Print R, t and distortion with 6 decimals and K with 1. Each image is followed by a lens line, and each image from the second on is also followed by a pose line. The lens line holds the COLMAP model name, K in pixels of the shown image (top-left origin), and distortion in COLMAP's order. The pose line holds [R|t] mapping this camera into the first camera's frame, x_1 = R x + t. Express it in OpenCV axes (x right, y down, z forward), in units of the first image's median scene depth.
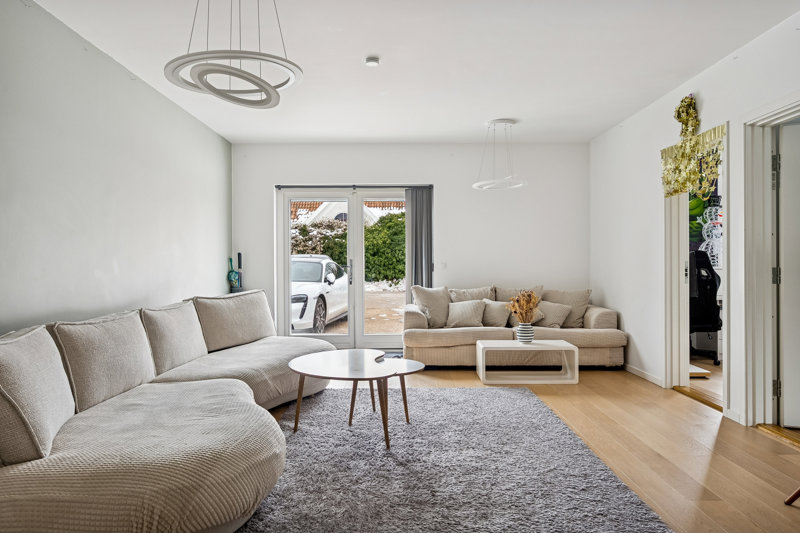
lens RADIAL K [[557.9, 0, 398.9], [0, 557.9, 268.5], [0, 0, 1]] dist [-0.003736, -0.003810]
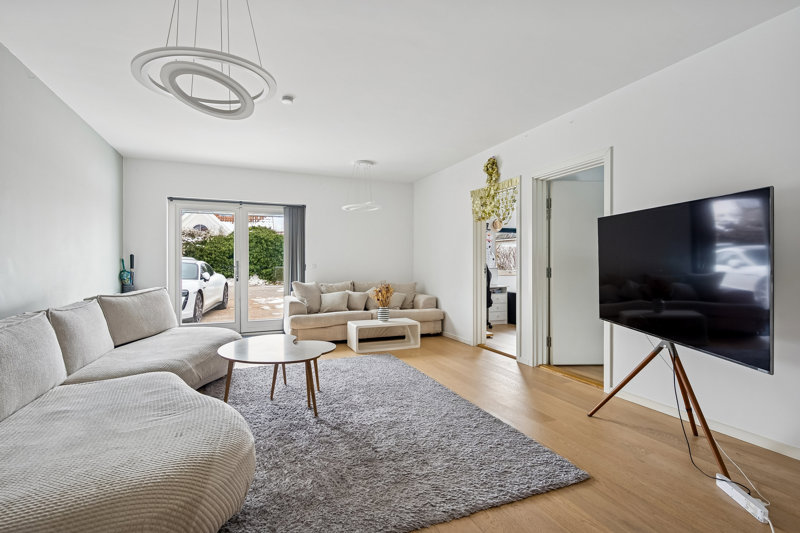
lens RADIAL K [[382.2, 0, 398.4], [0, 382.2, 265.7], [0, 0, 1]] dist [0.000251, 0.000140]
pose [[0.920585, 0.001218, 0.390540, -0.138702], [0.000975, 0.999985, -0.005418, -0.001302], [-0.390541, 0.005369, 0.920570, 0.120292]]
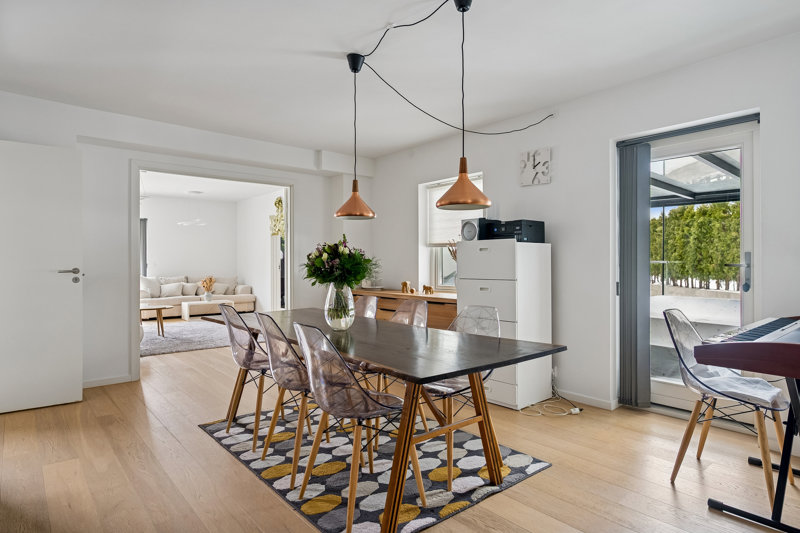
lens RADIAL K [[457.5, 0, 398.9], [0, 457.5, 260.5], [0, 0, 1]] dist [0.000677, 0.000193]
pose [[0.763636, 0.002818, 0.645641, -0.403510], [0.004749, 0.999939, -0.009981, 0.000043], [-0.645630, 0.010688, 0.763576, -0.928141]]
